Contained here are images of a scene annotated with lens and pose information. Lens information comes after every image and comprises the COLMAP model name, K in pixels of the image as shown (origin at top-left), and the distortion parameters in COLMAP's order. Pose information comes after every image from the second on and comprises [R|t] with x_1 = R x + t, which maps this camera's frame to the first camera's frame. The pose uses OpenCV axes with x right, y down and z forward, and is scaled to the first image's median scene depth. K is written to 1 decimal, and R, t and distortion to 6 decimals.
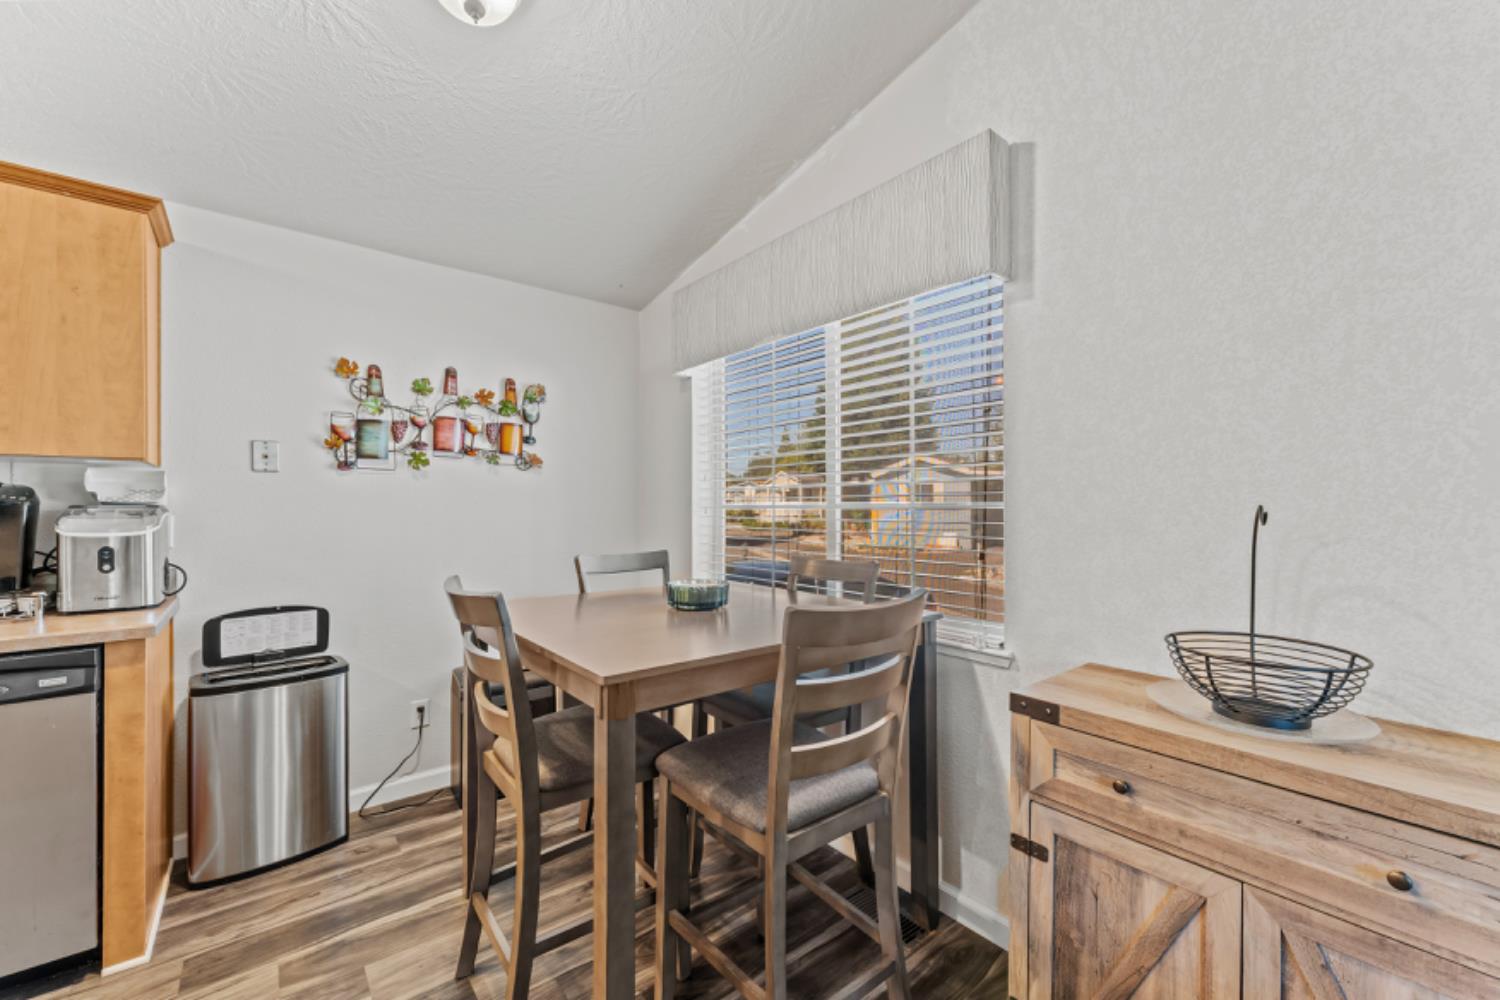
lens RADIAL K [[605.5, 0, 752.3], [0, 605.5, 510.5], [0, 0, 1]] dist [-0.002023, -0.000276]
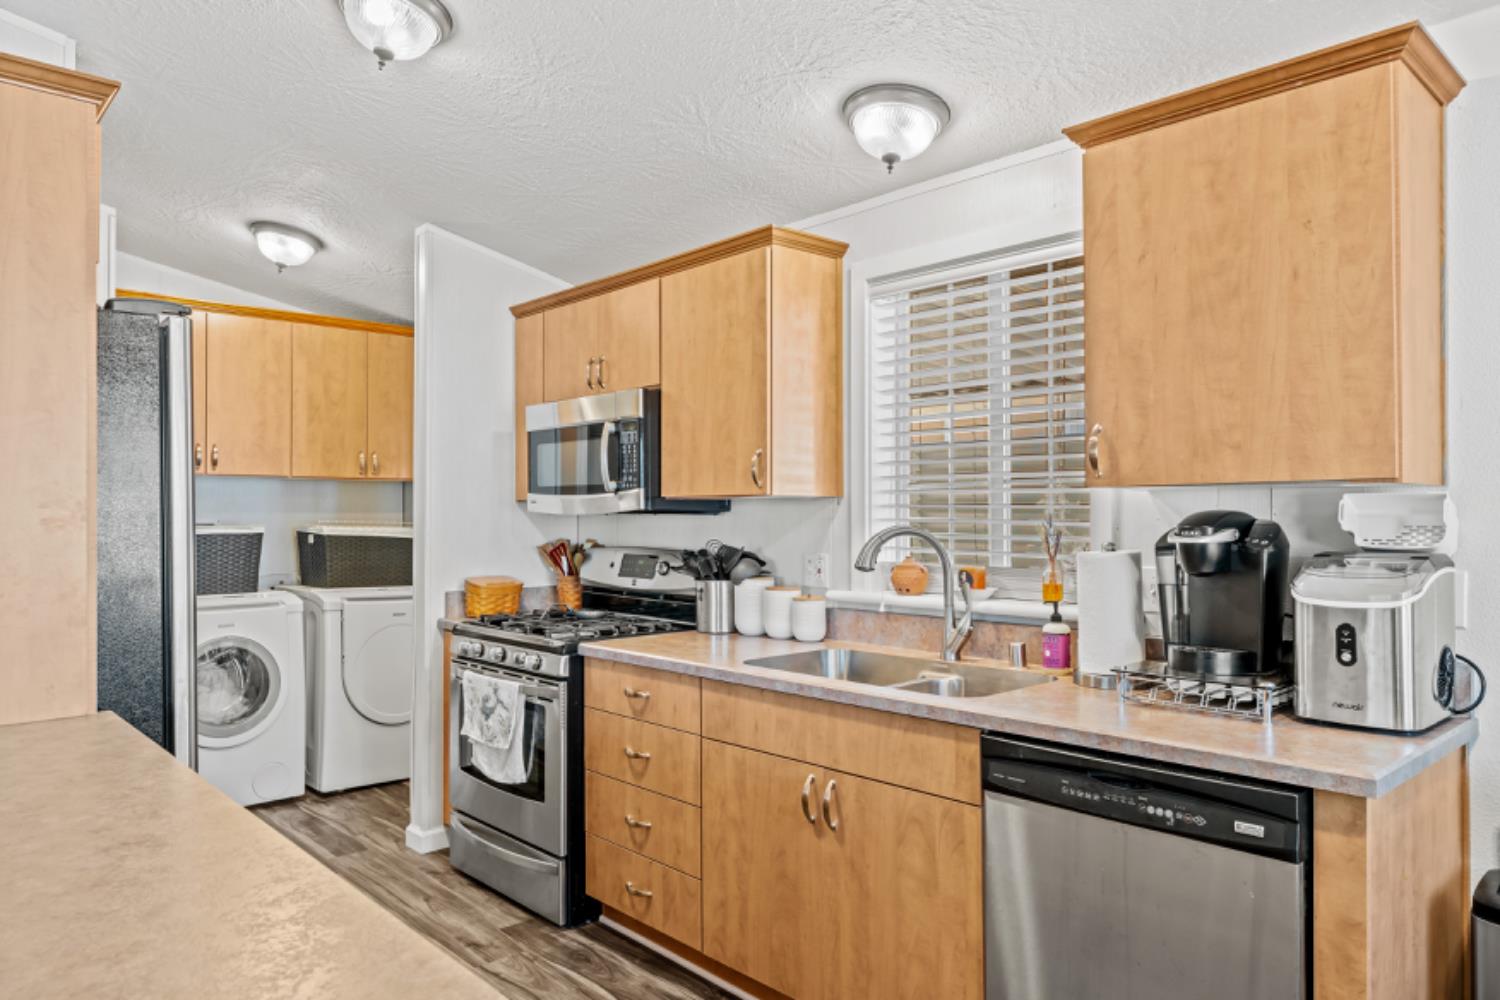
lens RADIAL K [[1001.4, 0, 751.5], [0, 1001.4, 515.0], [0, 0, 1]] dist [-0.005809, -0.002949]
pose [[0.062213, -0.001830, -0.998061, -0.082993], [0.001846, 0.999997, -0.001719, -0.051271], [0.998061, -0.001736, 0.062217, 0.326649]]
